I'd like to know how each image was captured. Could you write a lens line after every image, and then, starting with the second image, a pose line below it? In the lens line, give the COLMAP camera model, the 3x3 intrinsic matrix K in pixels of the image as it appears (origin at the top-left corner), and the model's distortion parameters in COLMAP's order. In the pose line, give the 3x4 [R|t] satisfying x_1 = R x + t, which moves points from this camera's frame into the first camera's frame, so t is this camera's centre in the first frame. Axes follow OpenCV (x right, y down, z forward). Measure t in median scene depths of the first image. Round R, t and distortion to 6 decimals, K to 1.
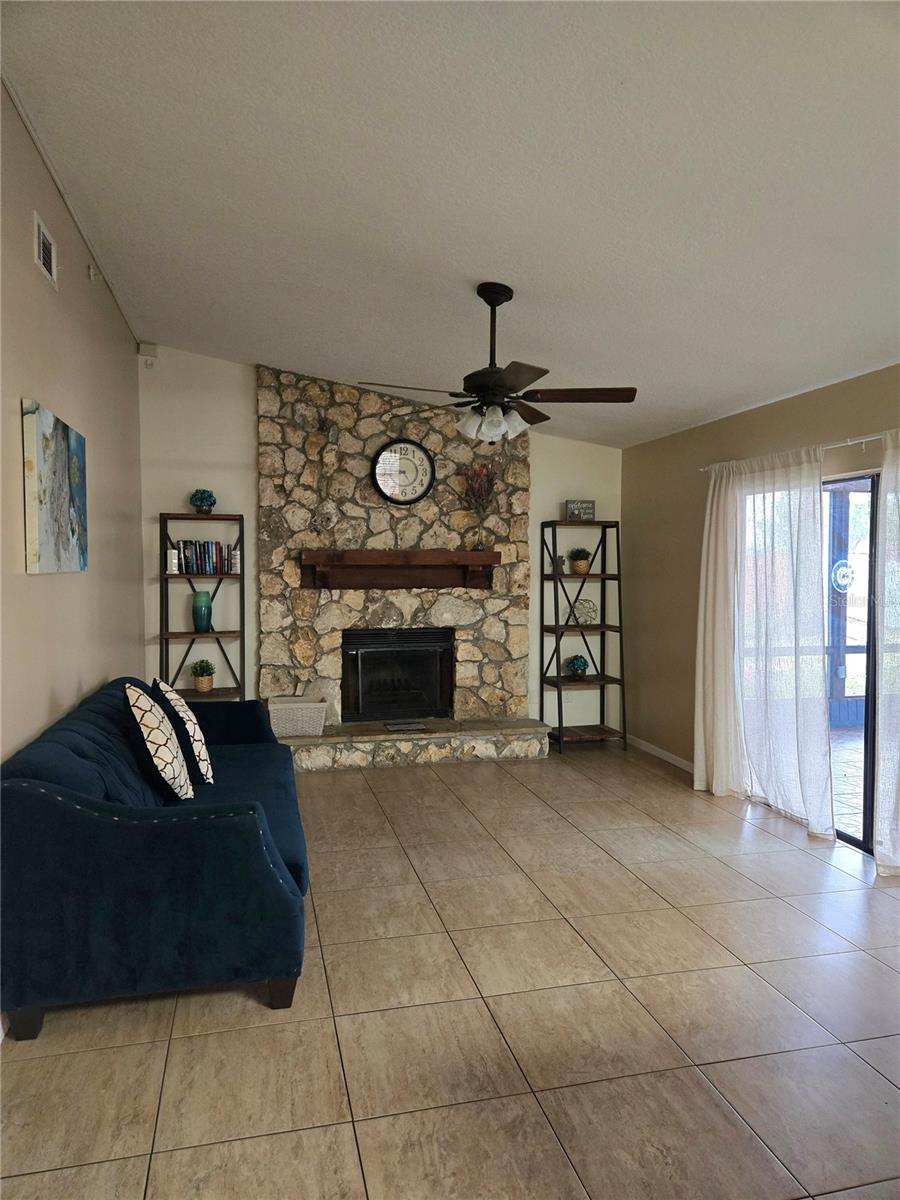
lens RADIAL K [[812.8, 0, 441.0], [0, 812.8, 597.1], [0, 0, 1]] dist [0.077296, -0.058486]
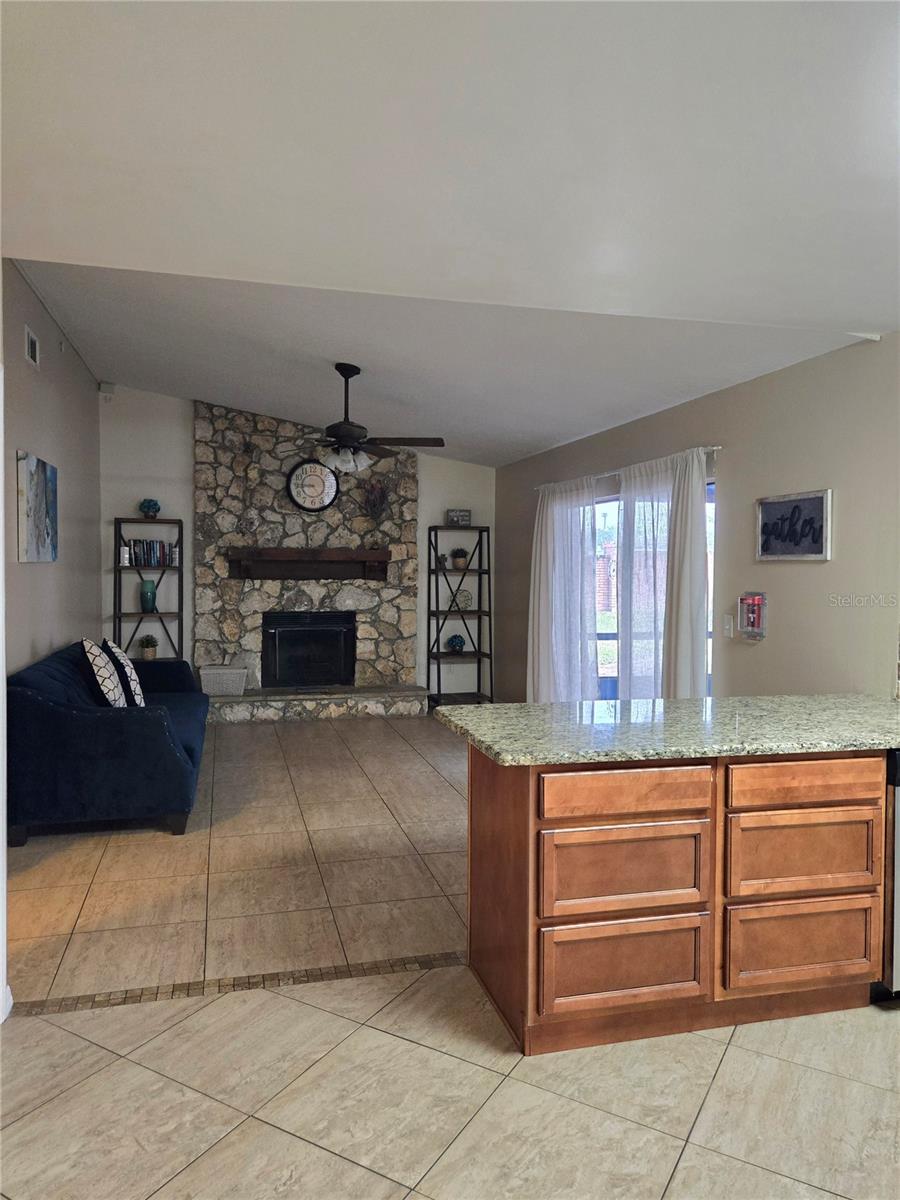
lens RADIAL K [[812.8, 0, 416.7], [0, 812.8, 587.5], [0, 0, 1]] dist [0.077296, -0.058486]
pose [[0.999942, 0.006838, 0.008376, 0.102042], [-0.006754, 0.999927, -0.009997, 0.013144], [-0.008443, 0.009940, 0.999915, -0.242552]]
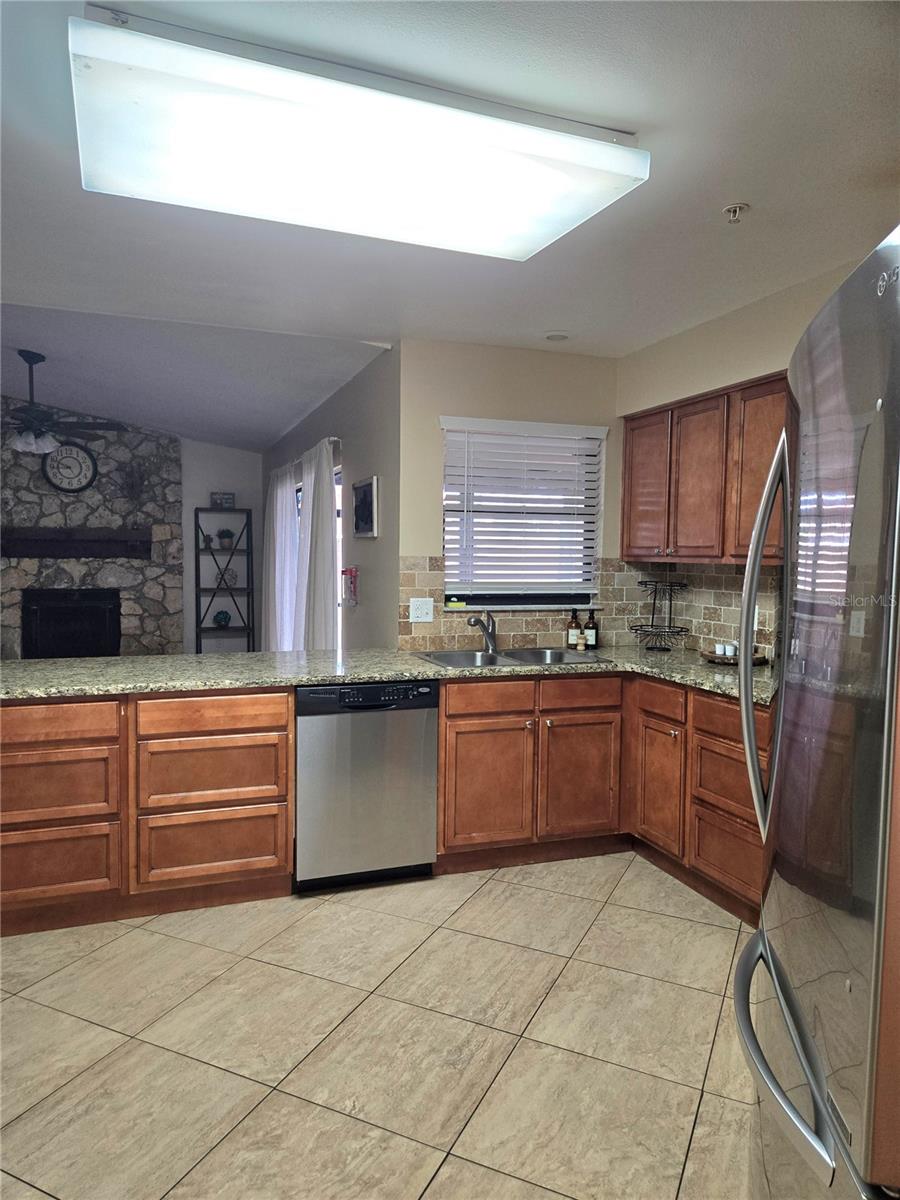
lens RADIAL K [[812.8, 0, 443.9], [0, 812.8, 592.1], [0, 0, 1]] dist [0.077296, -0.058486]
pose [[0.996862, 0.004923, 0.079002, 0.441935], [-0.005859, 0.999915, 0.011627, 0.025293], [-0.078938, -0.012054, 0.996807, -0.352938]]
